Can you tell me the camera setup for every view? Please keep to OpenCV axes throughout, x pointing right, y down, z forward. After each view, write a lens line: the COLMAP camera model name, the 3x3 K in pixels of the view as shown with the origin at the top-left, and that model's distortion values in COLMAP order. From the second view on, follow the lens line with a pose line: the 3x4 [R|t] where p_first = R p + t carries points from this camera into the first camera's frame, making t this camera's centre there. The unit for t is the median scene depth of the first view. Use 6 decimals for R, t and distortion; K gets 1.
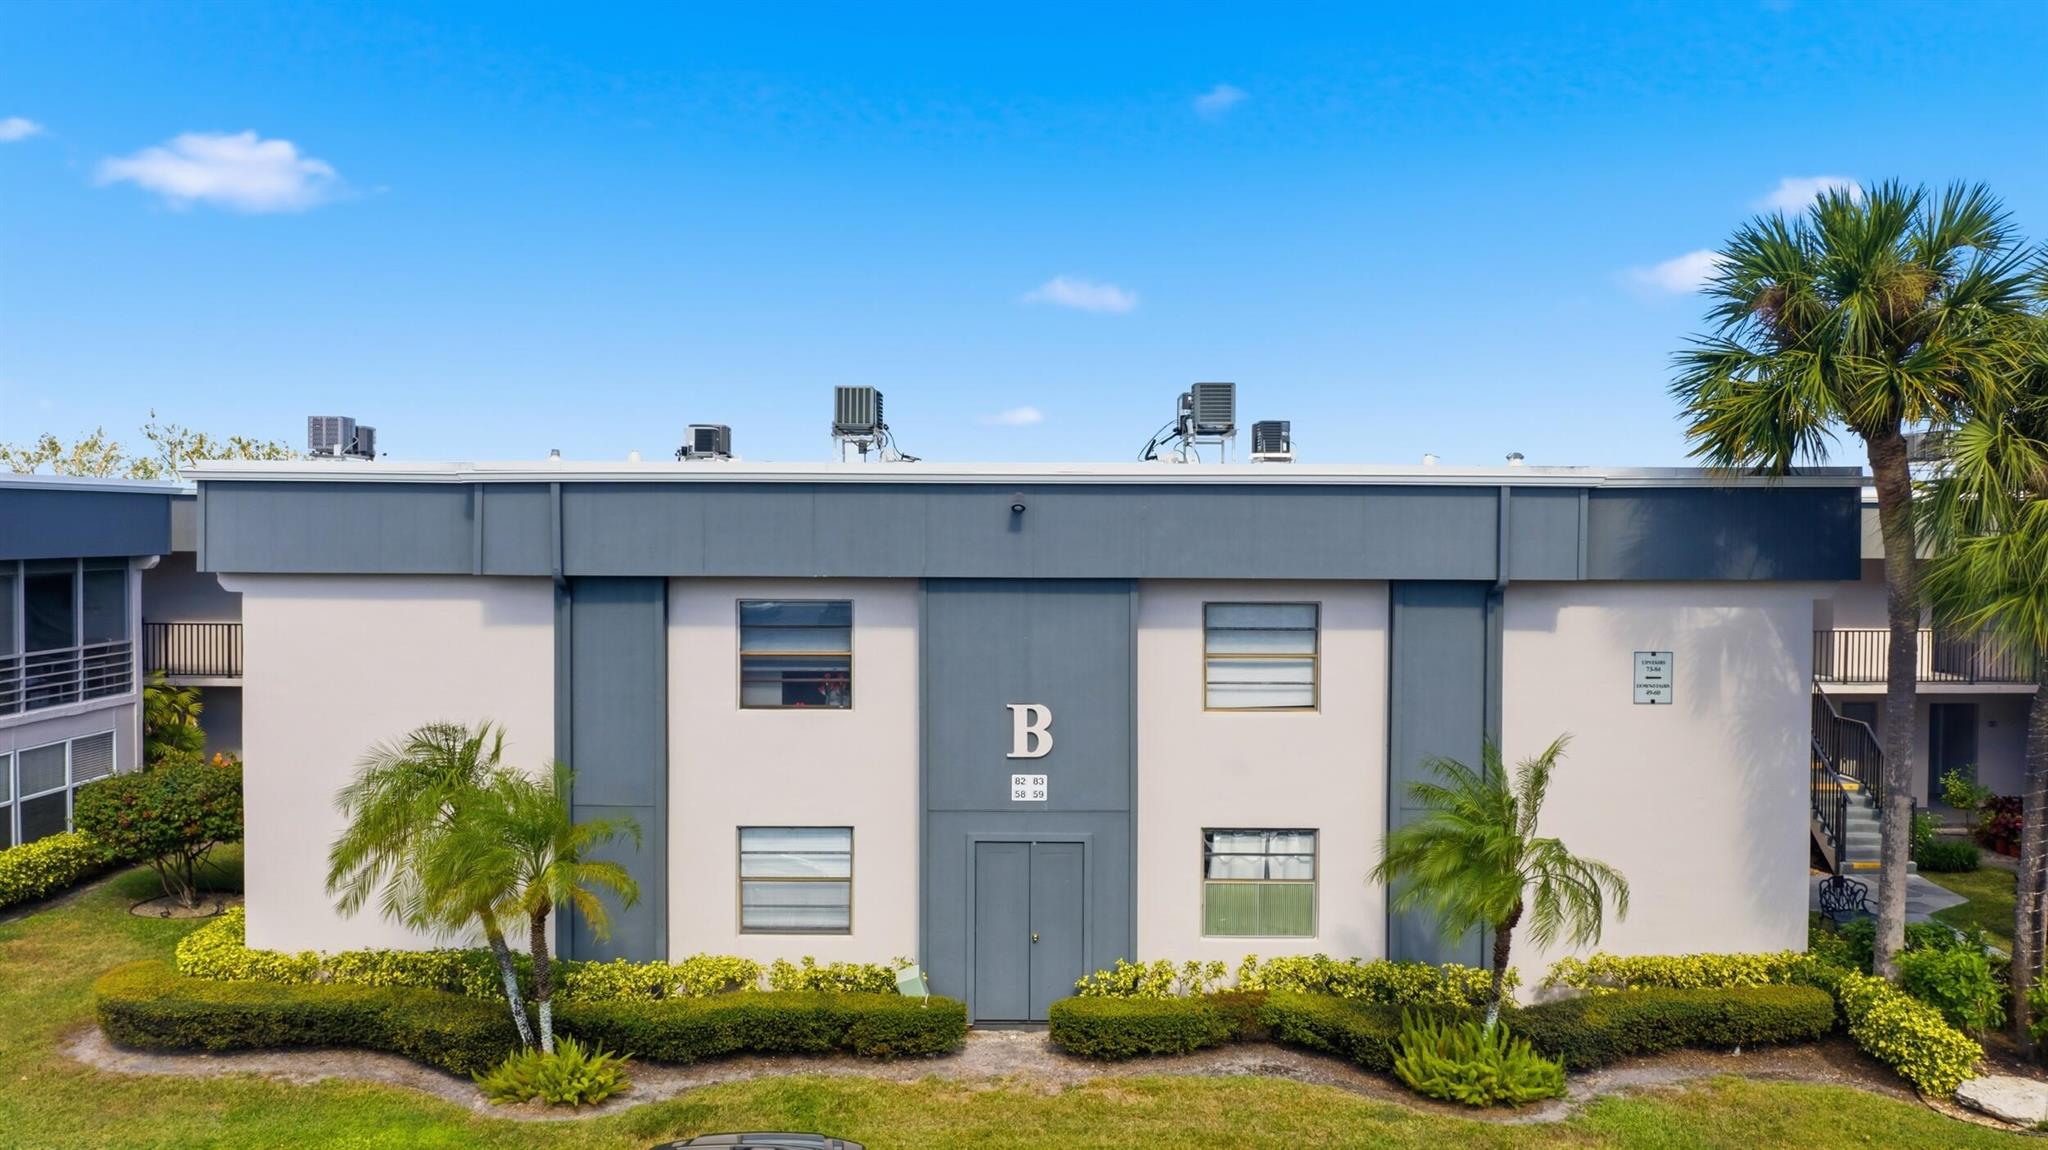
lens RADIAL K [[1628.5, 0, 1057.3], [0, 1628.5, 565.4], [0, 0, 1]] dist [-0.021469, -0.005236]
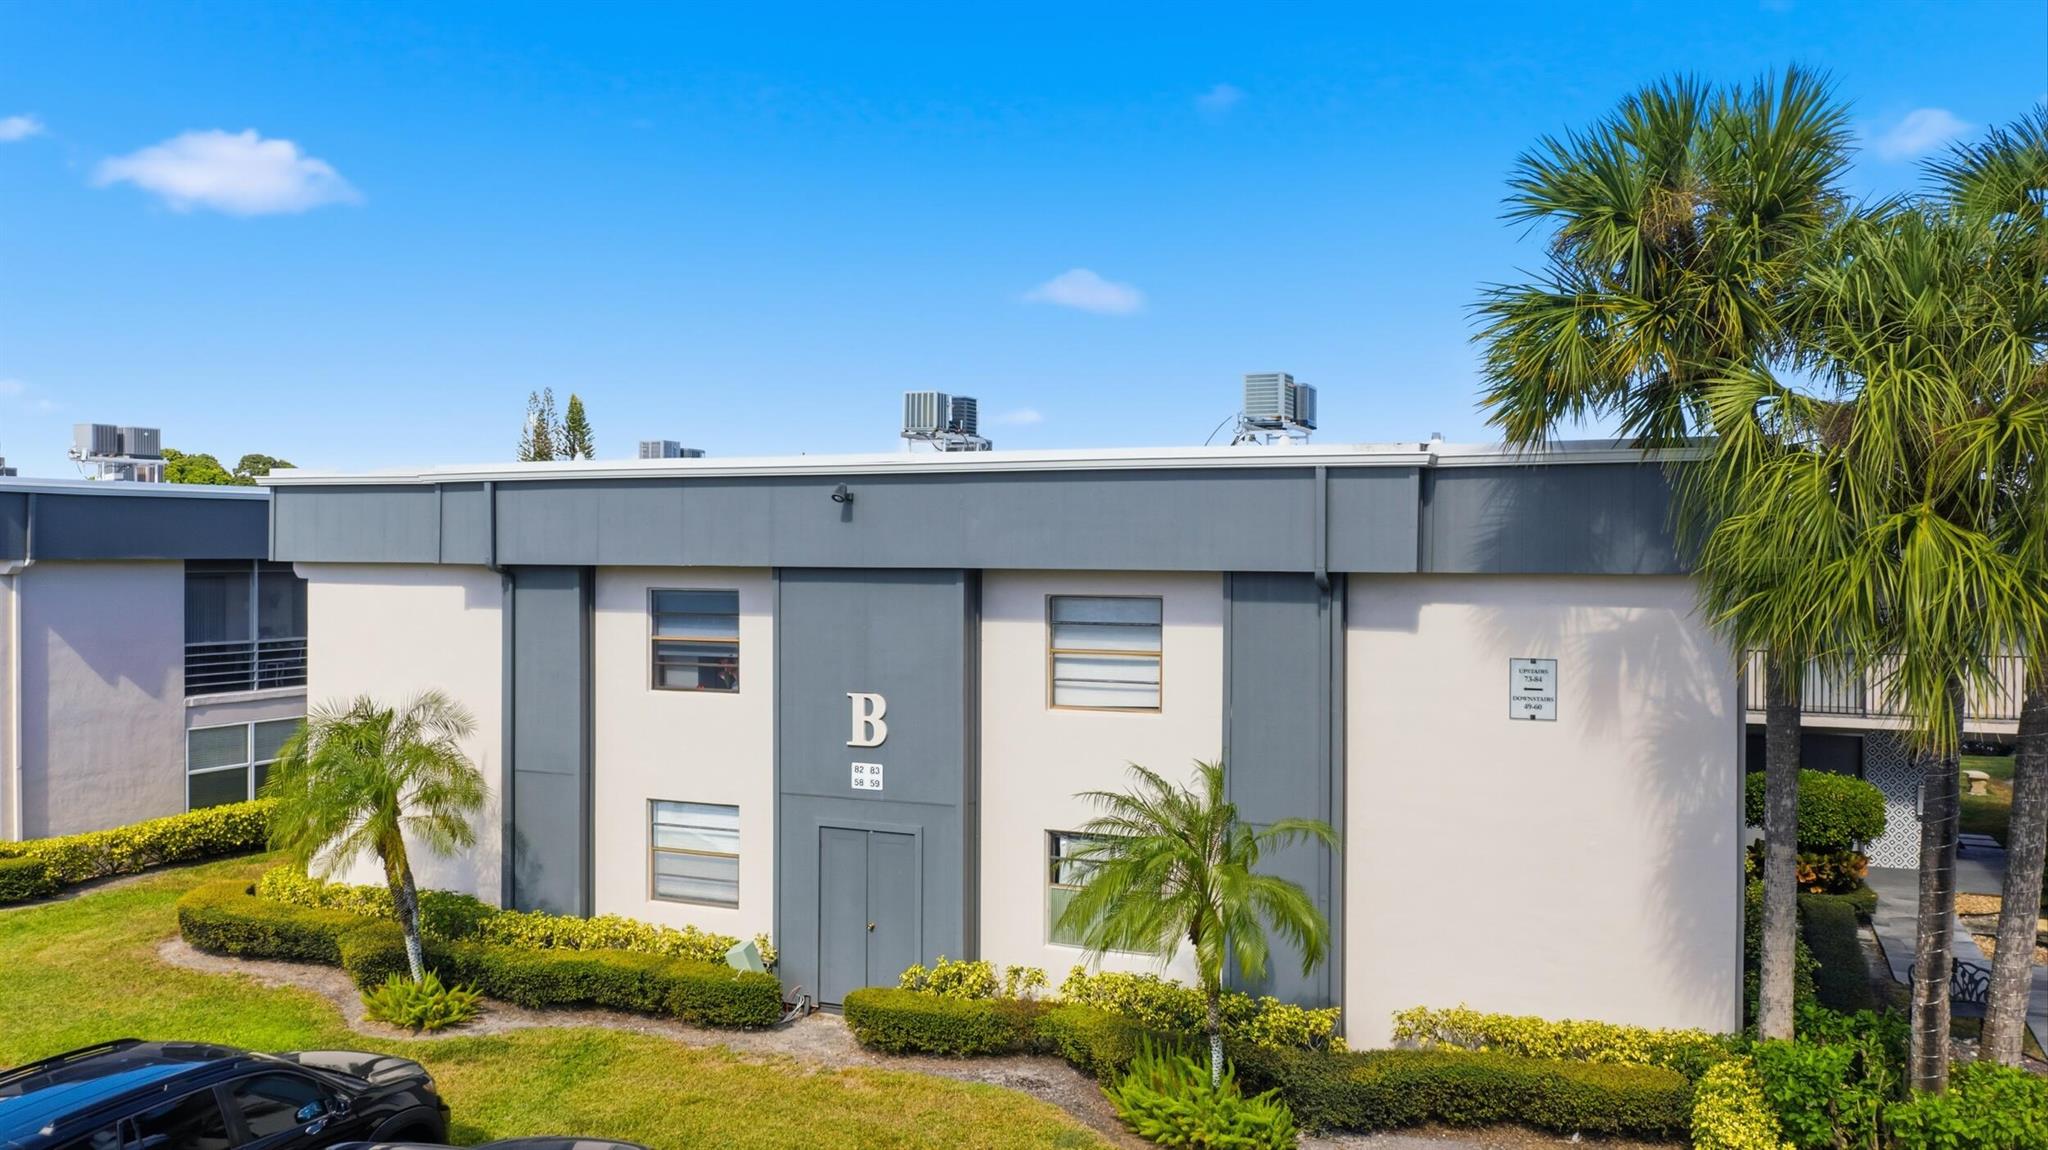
lens RADIAL K [[1628.5, 0, 1057.3], [0, 1628.5, 565.4], [0, 0, 1]] dist [-0.021469, -0.005236]
pose [[0.917913, 0.002794, -0.396773, 0.481981], [-0.010327, 0.999805, -0.016852, 0.021474], [0.396648, 0.019566, 0.917762, 0.117920]]
